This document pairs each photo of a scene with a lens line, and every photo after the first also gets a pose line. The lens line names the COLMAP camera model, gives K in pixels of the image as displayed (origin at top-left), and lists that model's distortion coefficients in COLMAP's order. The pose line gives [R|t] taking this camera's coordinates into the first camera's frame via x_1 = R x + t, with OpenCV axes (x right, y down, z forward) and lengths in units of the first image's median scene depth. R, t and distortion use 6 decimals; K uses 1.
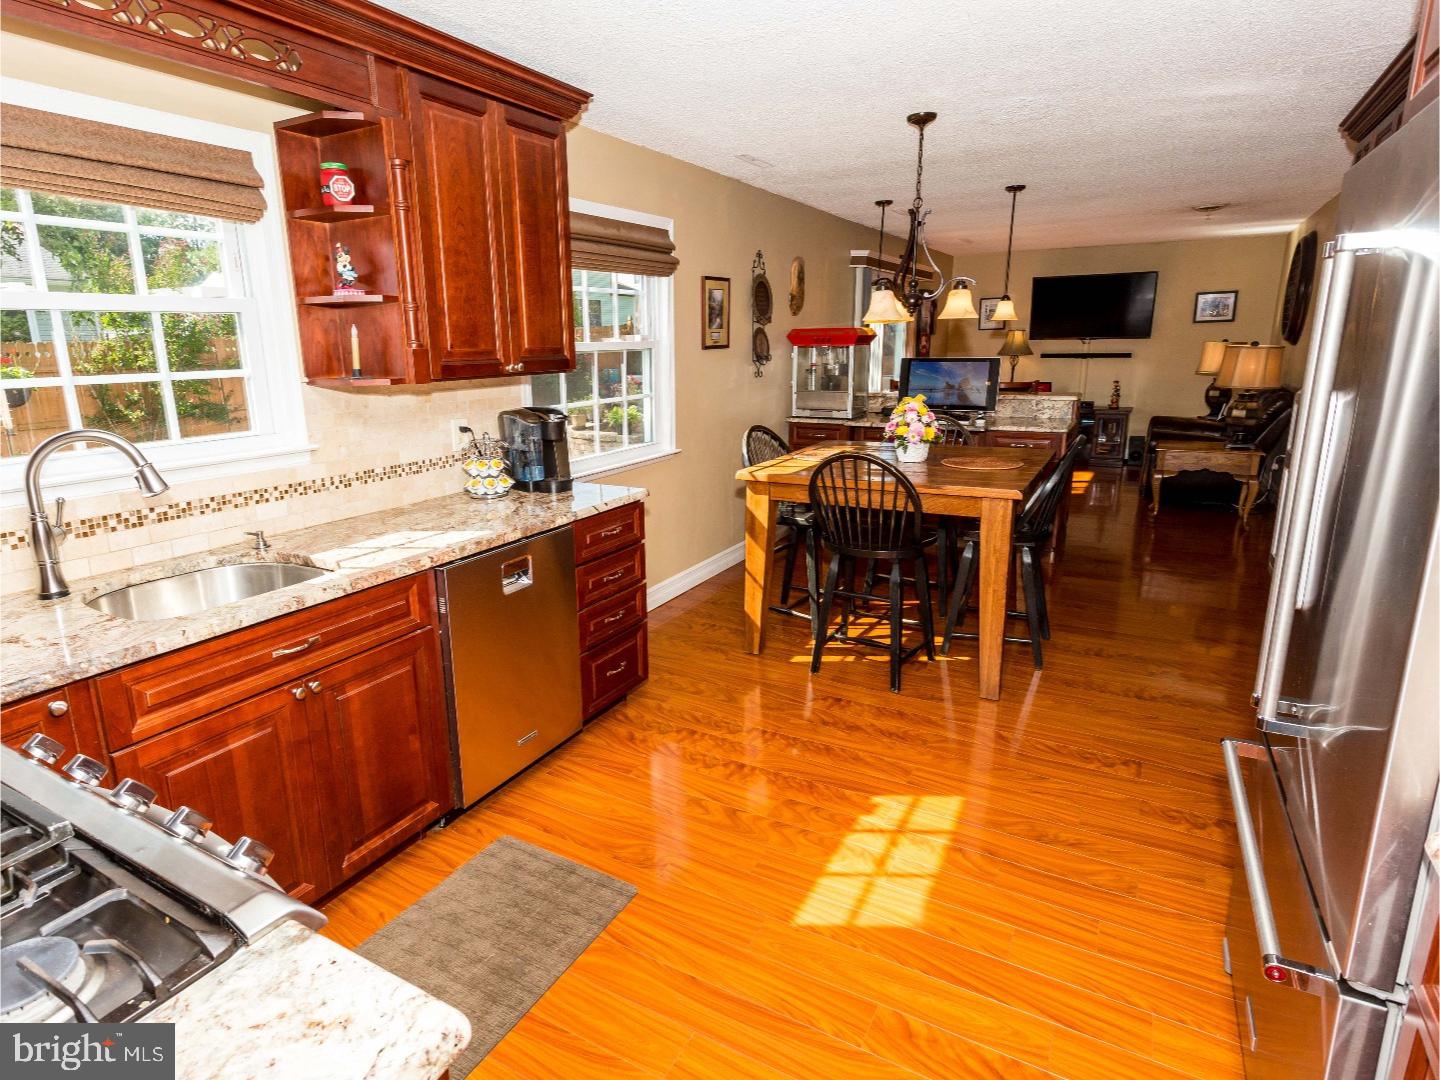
lens RADIAL K [[782.8, 0, 687.6], [0, 782.8, 535.8], [0, 0, 1]] dist [-0.004500, 0.006081]
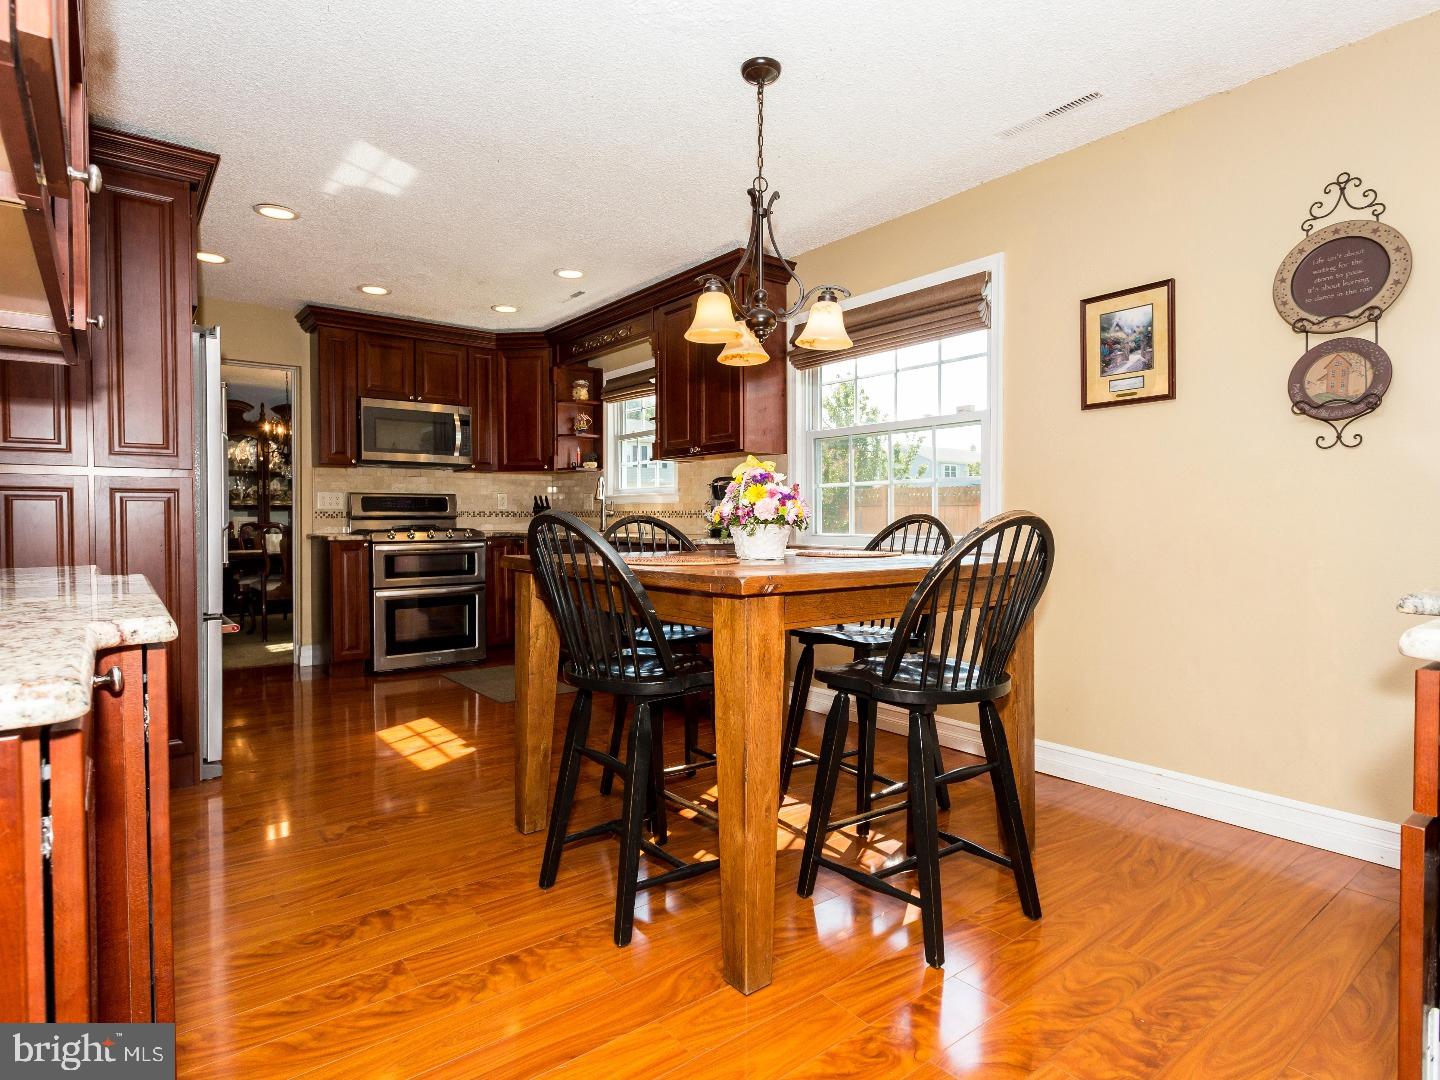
lens RADIAL K [[782.8, 0, 706.9], [0, 782.8, 527.5], [0, 0, 1]] dist [-0.004500, 0.006081]
pose [[-0.377739, 0.032562, -0.925340, 1.447219], [-0.212747, 0.969591, 0.120966, -0.307582], [0.901139, 0.242557, -0.359324, 1.920226]]
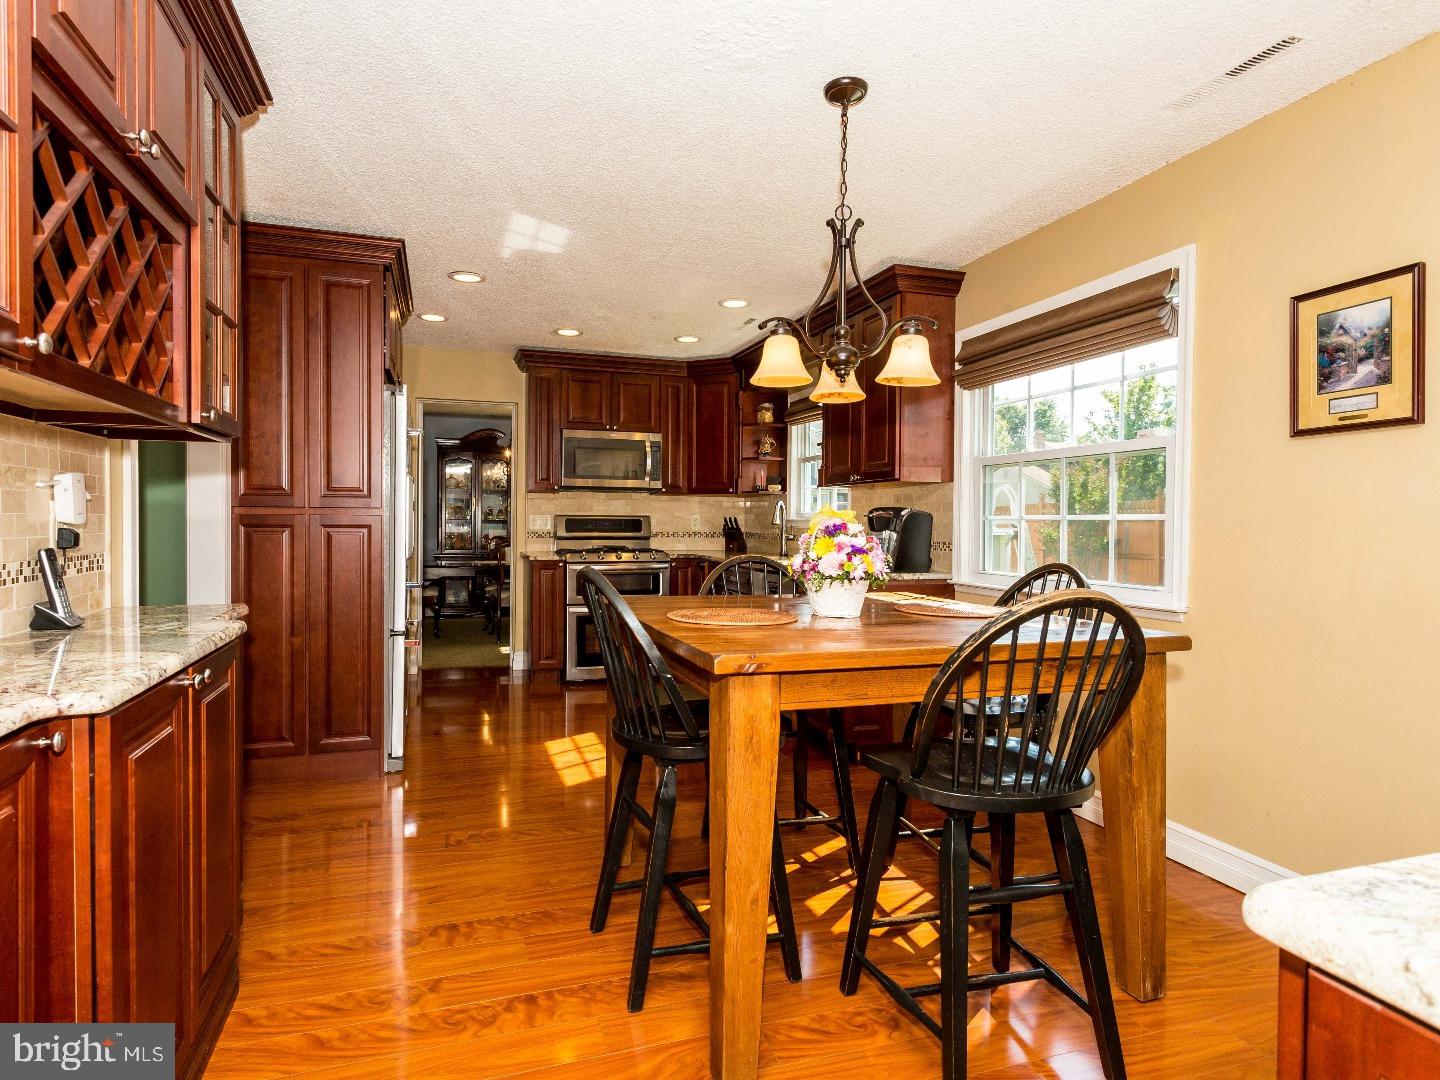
lens RADIAL K [[782.8, 0, 688.4], [0, 782.8, 529.0], [0, 0, 1]] dist [-0.004500, 0.006081]
pose [[-0.672932, 0.021063, -0.739404, 1.298403], [-0.172512, 0.967561, 0.184565, -0.405467], [0.719306, 0.251756, -0.647470, 2.088075]]
